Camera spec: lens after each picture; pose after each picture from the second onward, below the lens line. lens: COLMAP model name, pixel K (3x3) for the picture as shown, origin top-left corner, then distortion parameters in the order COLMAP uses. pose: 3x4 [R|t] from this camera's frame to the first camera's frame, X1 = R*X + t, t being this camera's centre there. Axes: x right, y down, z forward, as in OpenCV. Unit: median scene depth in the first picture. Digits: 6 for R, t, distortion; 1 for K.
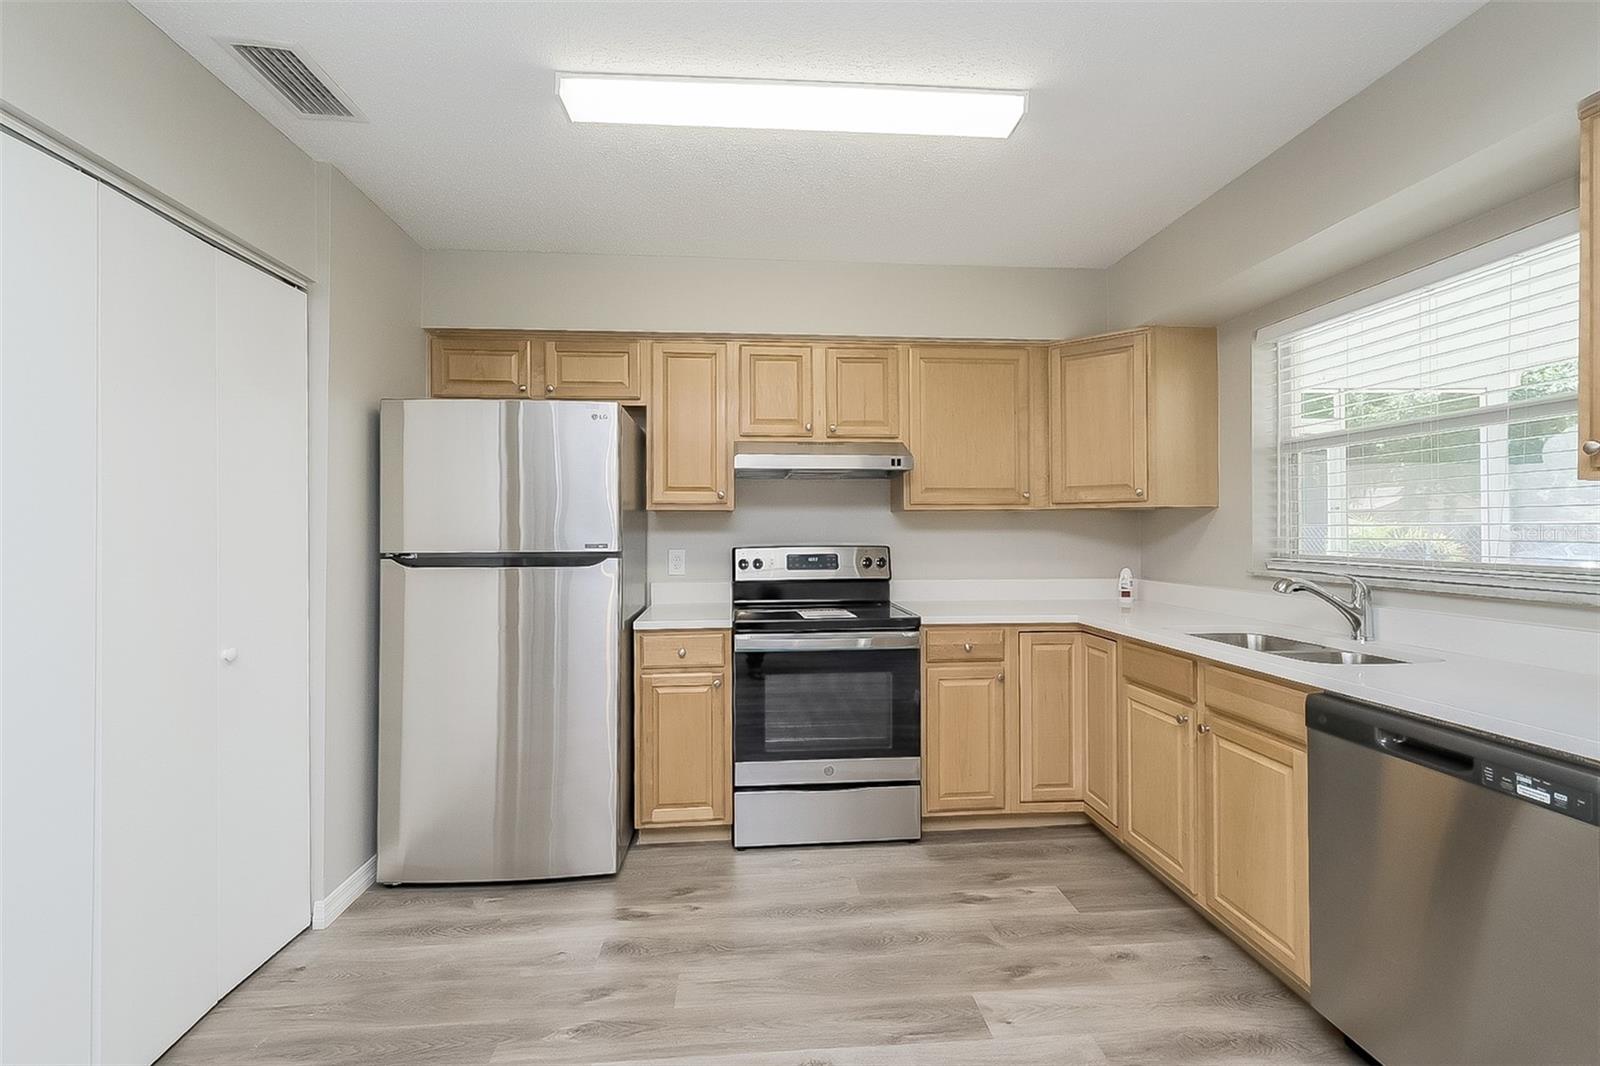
lens RADIAL K [[714.4, 0, 805.4], [0, 714.4, 523.3], [0, 0, 1]] dist [0.002817, -0.001156]
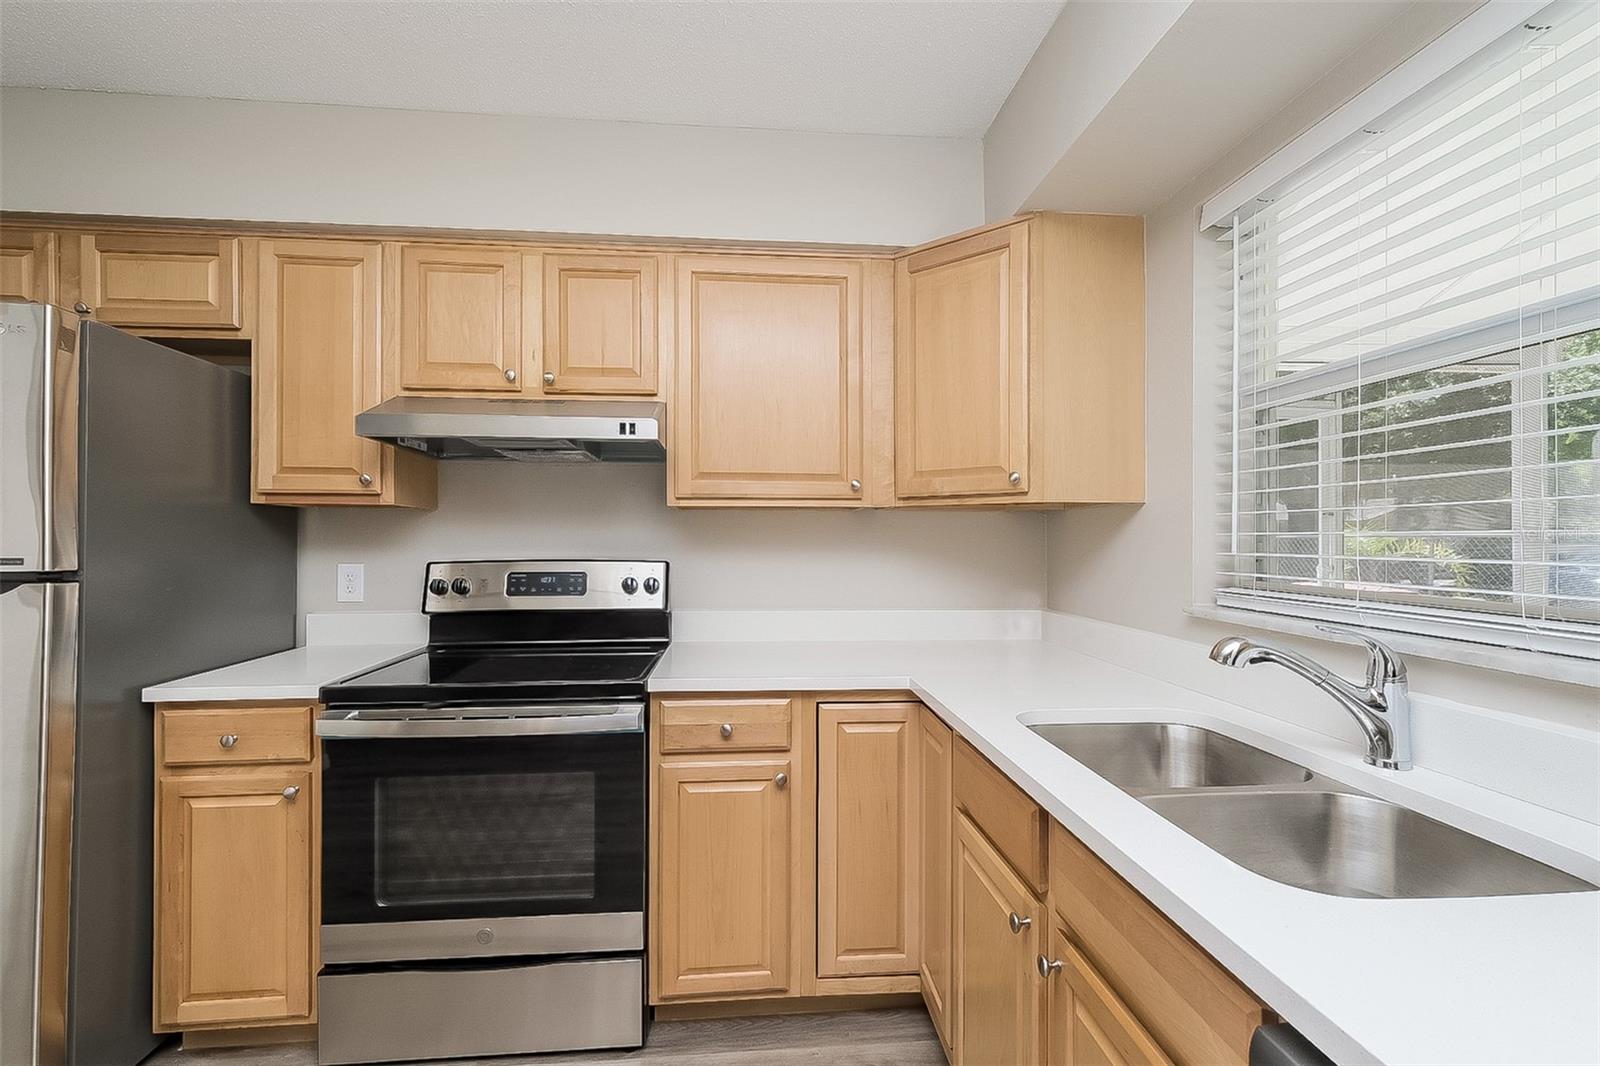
lens RADIAL K [[714.4, 0, 794.7], [0, 714.4, 534.4], [0, 0, 1]] dist [0.002817, -0.001156]
pose [[0.999975, 0.006502, -0.002610, 0.275098], [-0.006487, 0.999964, 0.005559, 0.002746], [0.002646, -0.005542, 0.999981, 0.376057]]
